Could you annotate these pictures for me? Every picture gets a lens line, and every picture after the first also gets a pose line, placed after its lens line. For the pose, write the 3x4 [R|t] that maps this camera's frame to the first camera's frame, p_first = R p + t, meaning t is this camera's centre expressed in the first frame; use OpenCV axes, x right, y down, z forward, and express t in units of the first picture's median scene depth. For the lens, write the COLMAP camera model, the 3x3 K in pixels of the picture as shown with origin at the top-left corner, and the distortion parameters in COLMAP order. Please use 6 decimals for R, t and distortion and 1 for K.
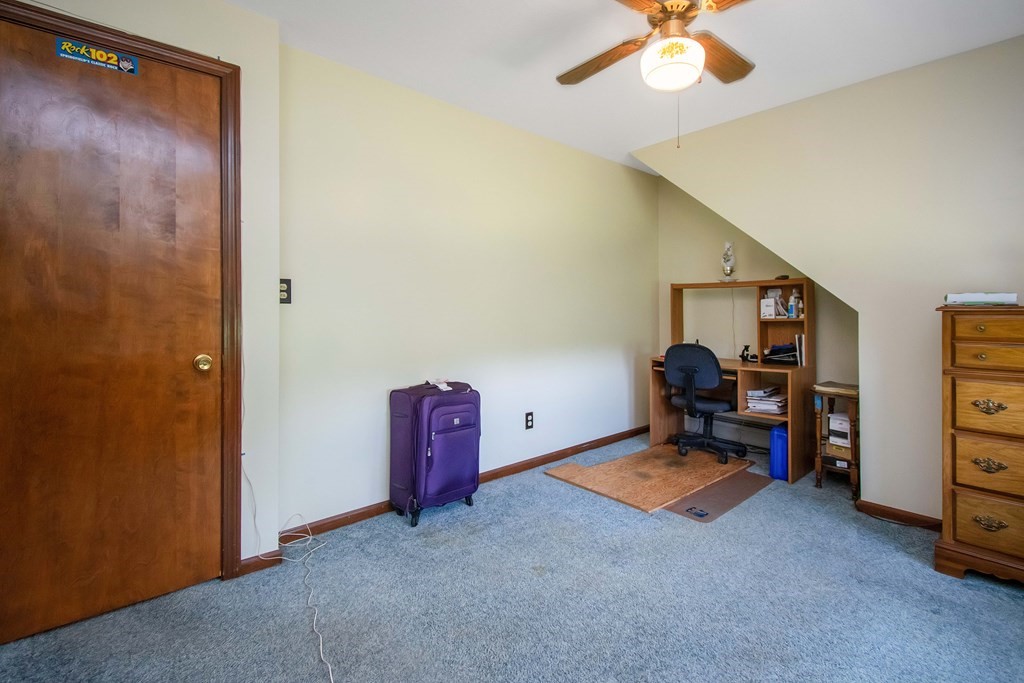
lens RADIAL K [[460.5, 0, 512.1], [0, 460.5, 315.3], [0, 0, 1]] dist [-0.000503, -0.005206]
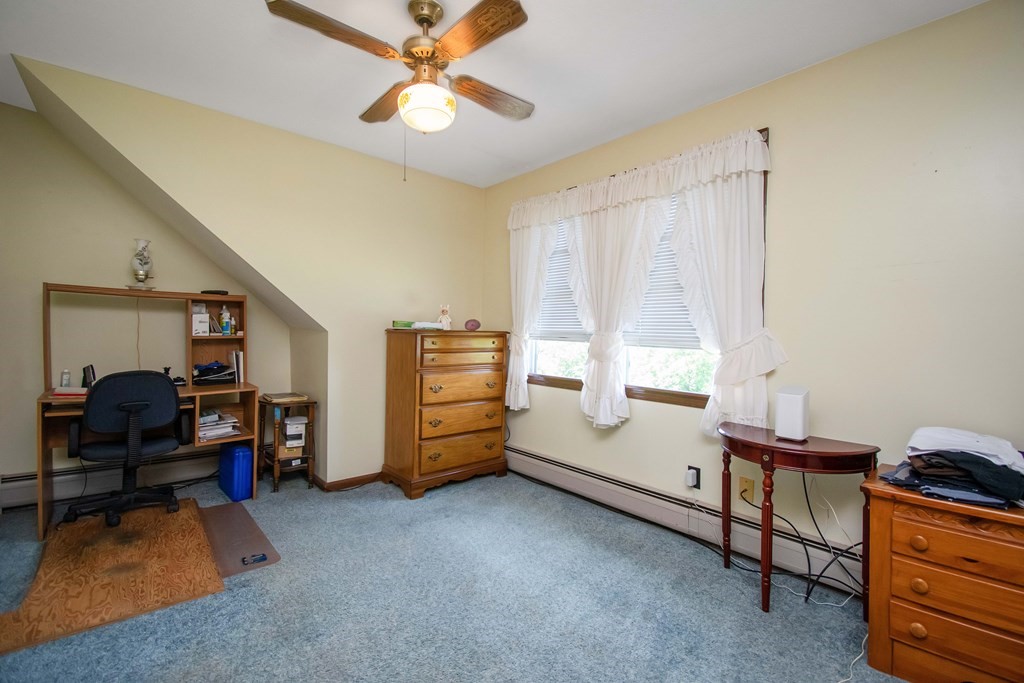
lens RADIAL K [[460.5, 0, 509.6], [0, 460.5, 340.6], [0, 0, 1]] dist [-0.000503, -0.005206]
pose [[-0.009816, -0.024284, 0.999657, -0.415054], [-0.011107, 0.999646, 0.024174, -0.014114], [-0.999890, -0.010866, -0.010082, 0.462338]]
